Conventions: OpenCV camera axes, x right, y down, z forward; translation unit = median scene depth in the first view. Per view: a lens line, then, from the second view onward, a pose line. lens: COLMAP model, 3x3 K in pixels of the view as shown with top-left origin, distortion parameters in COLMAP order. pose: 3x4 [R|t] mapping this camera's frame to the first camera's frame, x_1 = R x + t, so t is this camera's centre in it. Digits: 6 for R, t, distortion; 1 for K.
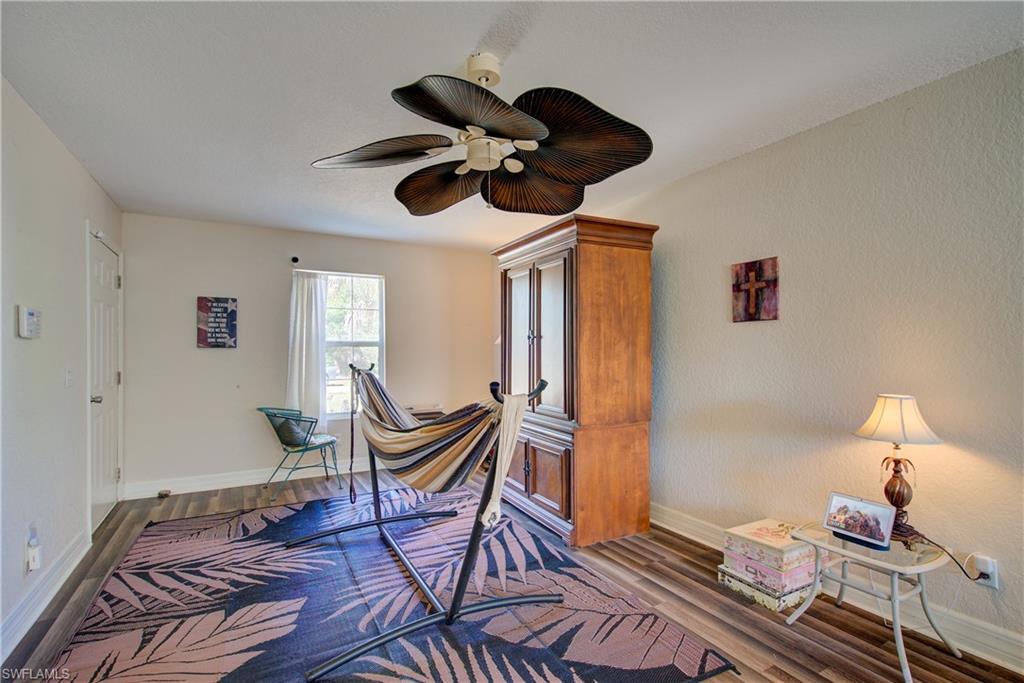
lens RADIAL K [[475.6, 0, 508.0], [0, 475.6, 347.9], [0, 0, 1]] dist [0.007413, -0.002391]
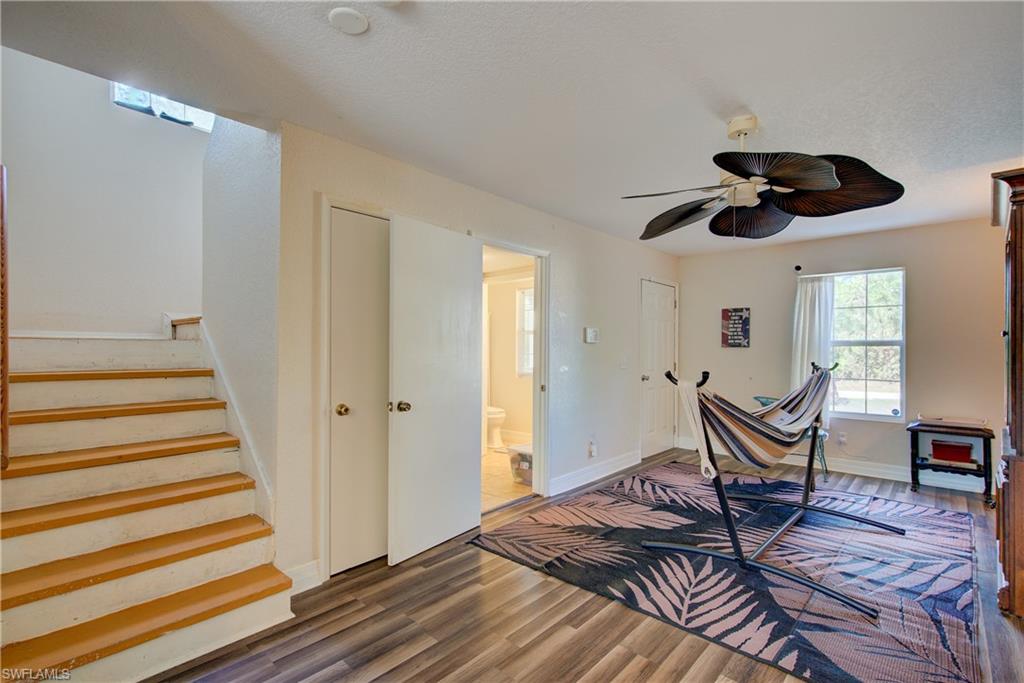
lens RADIAL K [[475.6, 0, 509.1], [0, 475.6, 348.2], [0, 0, 1]] dist [0.007413, -0.002391]
pose [[0.317673, 0.003261, -0.948195, 0.585662], [-0.001226, 0.999995, 0.003028, -0.001281], [0.948200, 0.000201, 0.317675, 0.011731]]
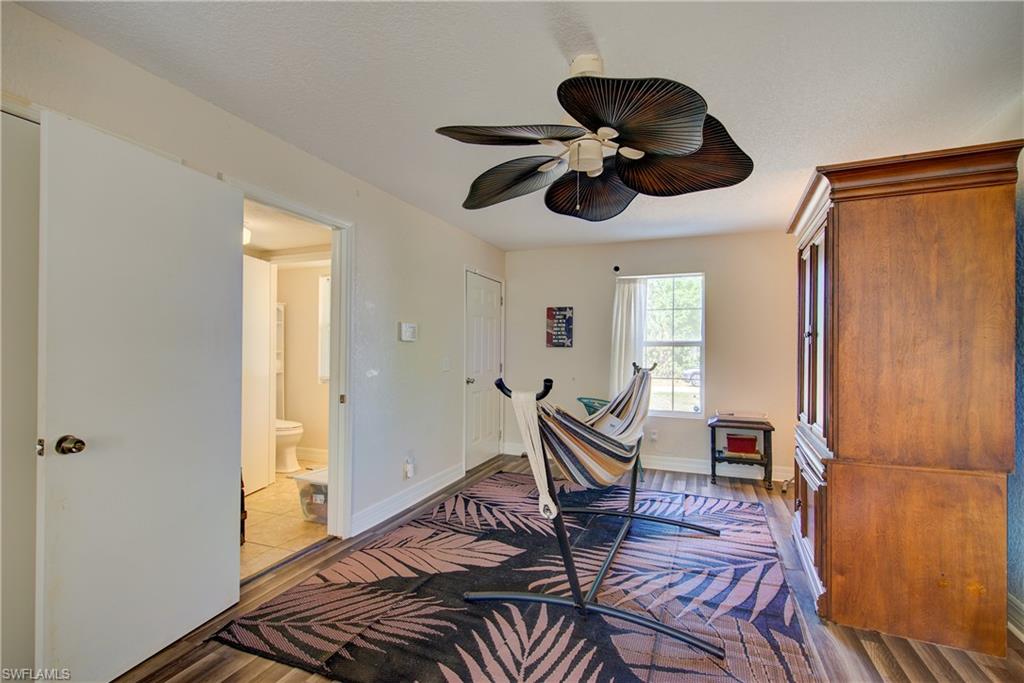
lens RADIAL K [[475.6, 0, 507.7], [0, 475.6, 347.0], [0, 0, 1]] dist [0.007413, -0.002391]
pose [[0.628183, 0.003107, -0.778060, 0.389605], [-0.005692, 0.999984, -0.000602, 0.001006], [0.778045, 0.004807, 0.628190, 0.149508]]
